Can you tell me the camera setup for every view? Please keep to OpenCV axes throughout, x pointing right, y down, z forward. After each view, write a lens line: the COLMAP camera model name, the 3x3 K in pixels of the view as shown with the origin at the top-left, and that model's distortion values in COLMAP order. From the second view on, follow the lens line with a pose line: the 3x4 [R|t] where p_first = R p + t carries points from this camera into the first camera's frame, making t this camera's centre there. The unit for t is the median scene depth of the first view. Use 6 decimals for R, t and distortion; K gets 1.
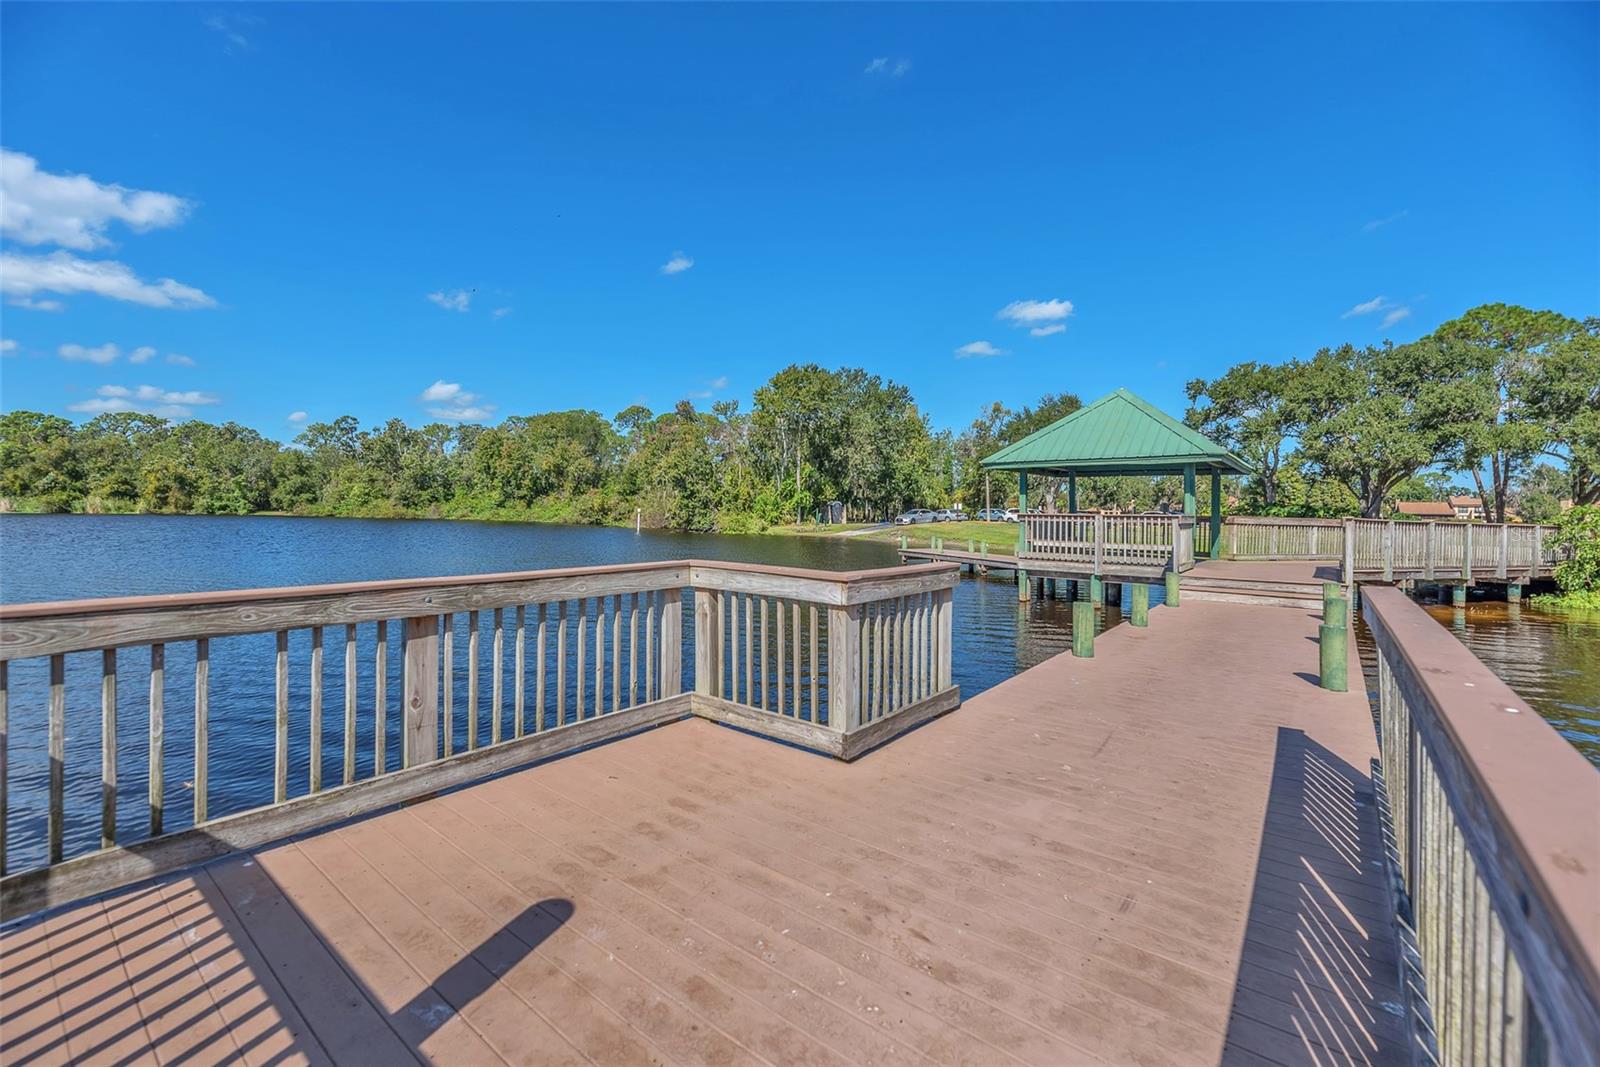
lens RADIAL K [[668.0, 0, 782.5], [0, 668.0, 513.2], [0, 0, 1]] dist [-0.000210, 0.000244]
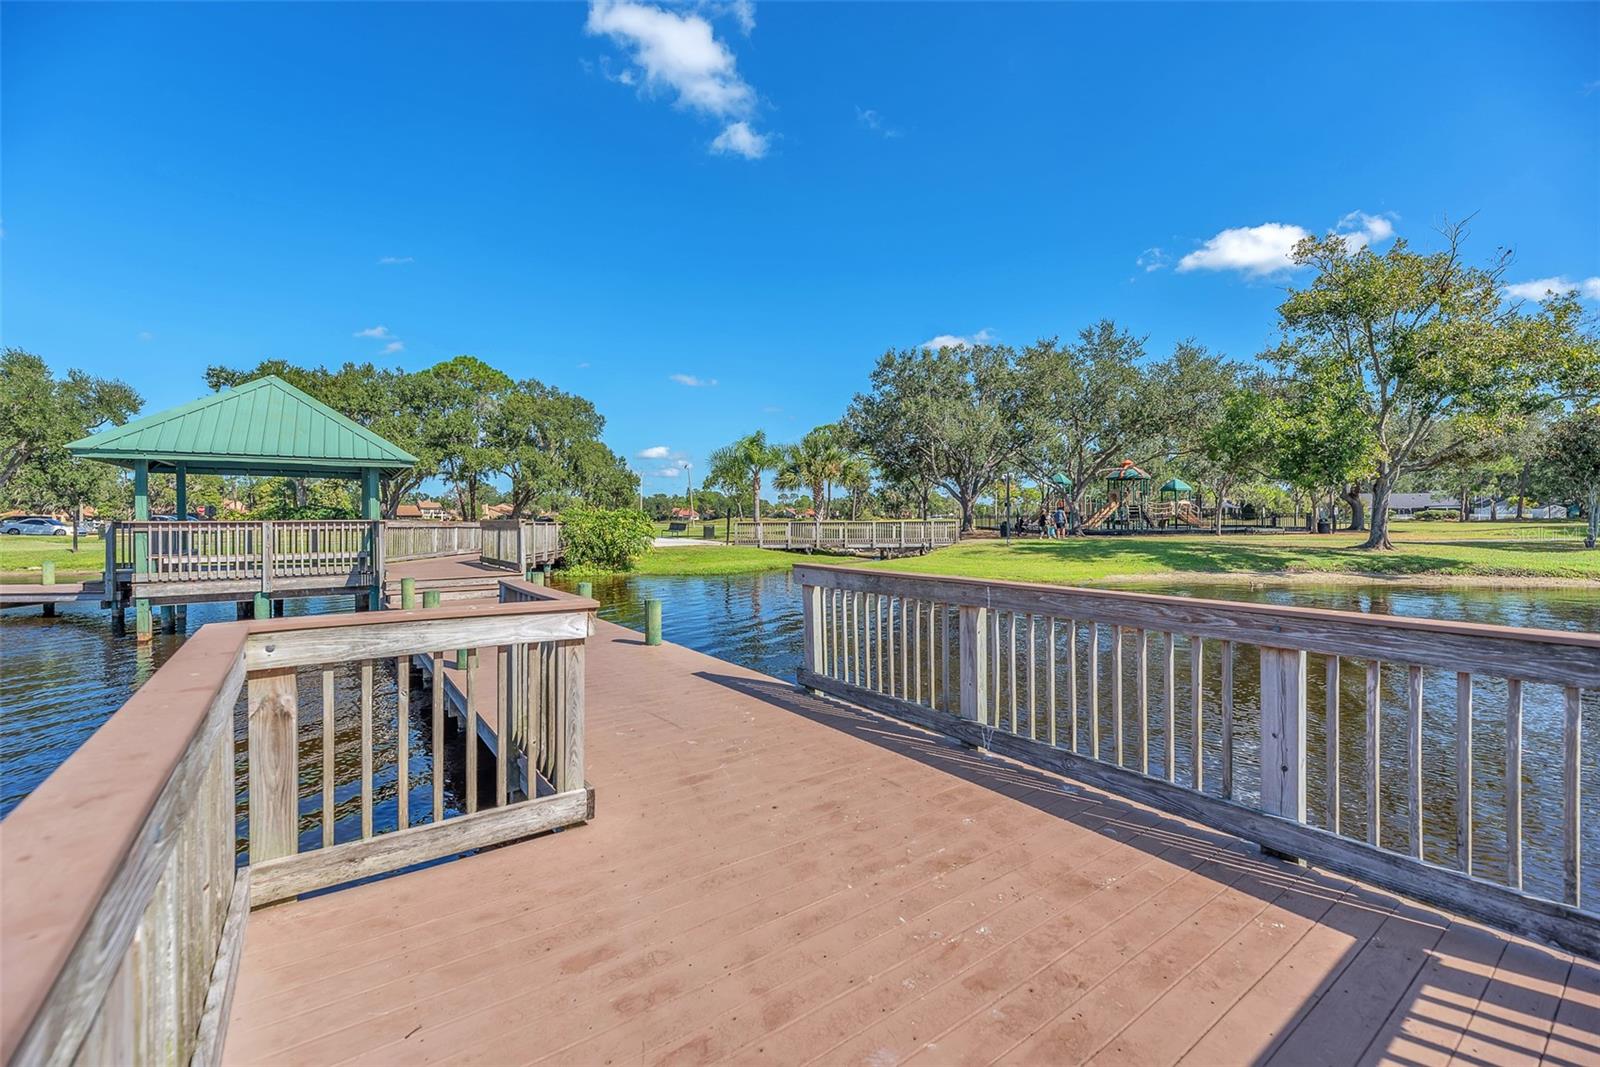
lens RADIAL K [[668.0, 0, 782.5], [0, 668.0, 513.2], [0, 0, 1]] dist [-0.000210, 0.000244]
pose [[0.275198, -0.006740, 0.961364, -0.146711], [0.010248, 0.999939, 0.004077, -0.004368], [-0.961333, 0.008730, 0.275251, 0.120707]]
